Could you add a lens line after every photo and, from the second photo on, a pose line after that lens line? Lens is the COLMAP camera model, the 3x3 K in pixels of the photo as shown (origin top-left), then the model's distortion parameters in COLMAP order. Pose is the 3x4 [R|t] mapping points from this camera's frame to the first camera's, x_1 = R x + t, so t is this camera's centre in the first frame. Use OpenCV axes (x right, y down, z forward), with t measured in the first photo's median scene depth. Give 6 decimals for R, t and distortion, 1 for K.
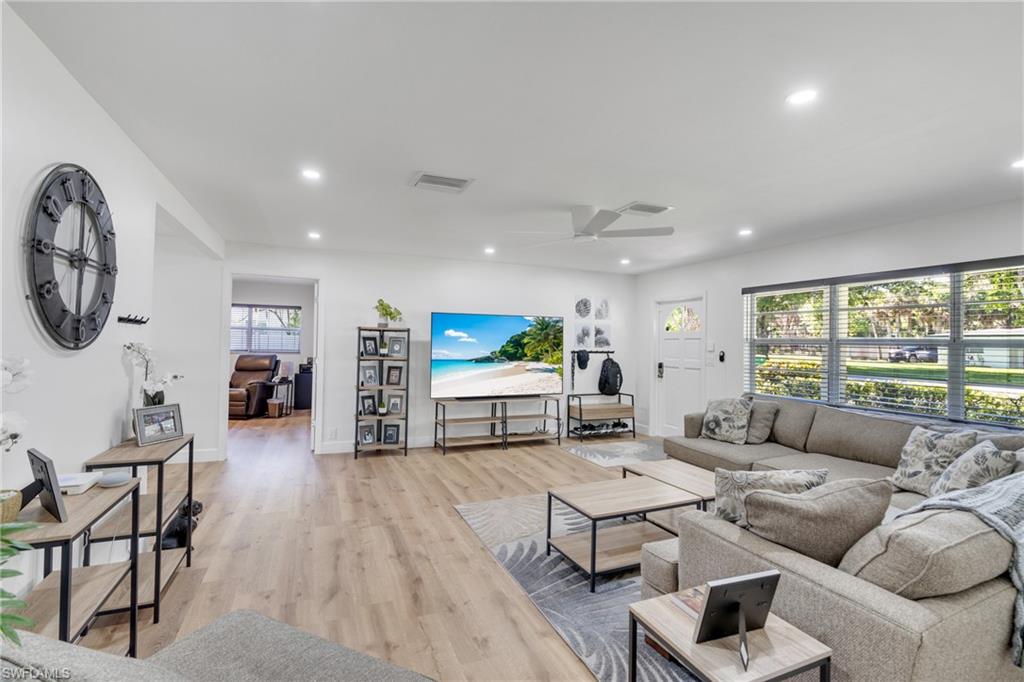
lens RADIAL K [[461.6, 0, 506.0], [0, 461.6, 338.6], [0, 0, 1]] dist [-0.001762, 0.000510]
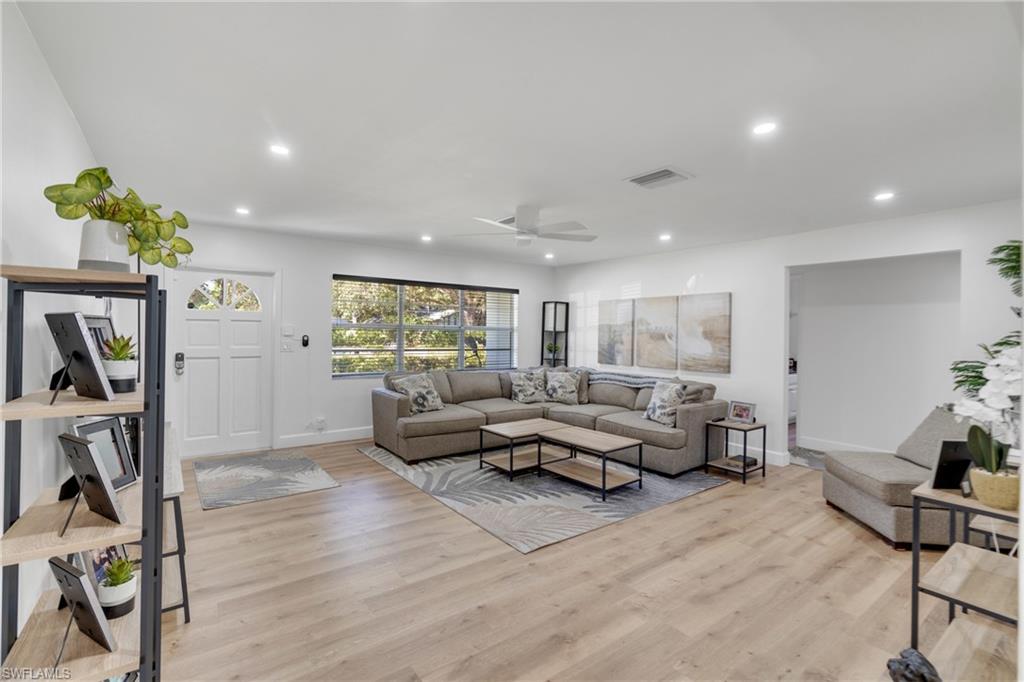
lens RADIAL K [[461.6, 0, 510.6], [0, 461.6, 338.0], [0, 0, 1]] dist [-0.001762, 0.000510]
pose [[-0.245003, -0.028485, 0.969104, -0.910409], [-0.027024, 0.999381, 0.022543, -0.000450], [-0.969146, -0.020666, -0.245621, 1.346785]]
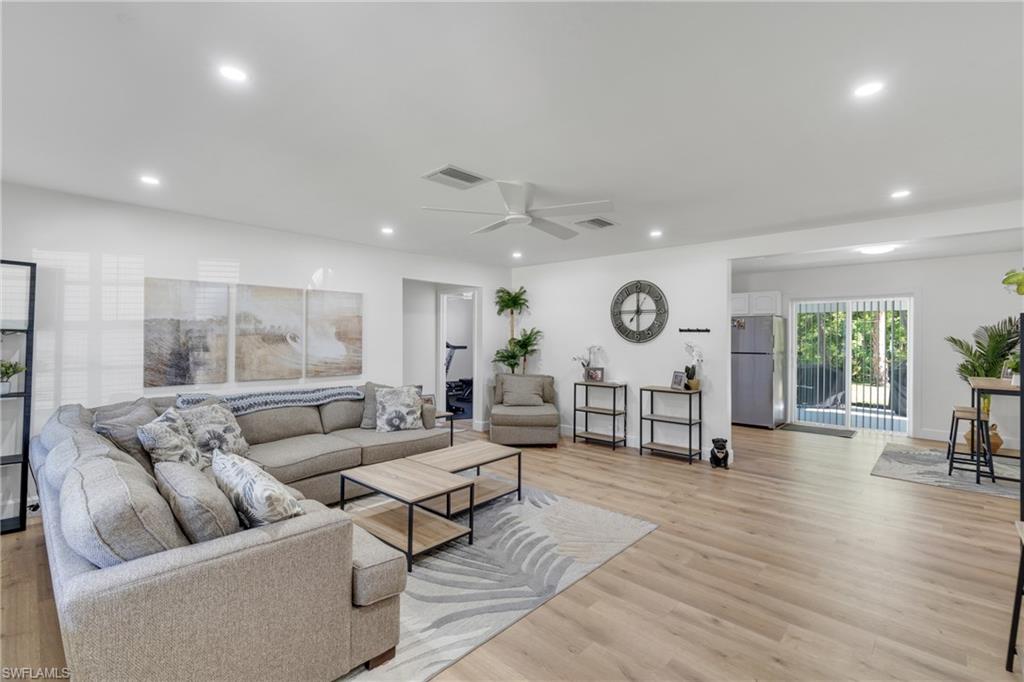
lens RADIAL K [[461.6, 0, 510.6], [0, 461.6, 335.9], [0, 0, 1]] dist [-0.001762, 0.000510]
pose [[-0.911256, -0.021573, -0.411274, 0.569882], [-0.015961, 0.999727, -0.017074, 0.022649], [0.411530, -0.008995, -0.911352, 1.878207]]
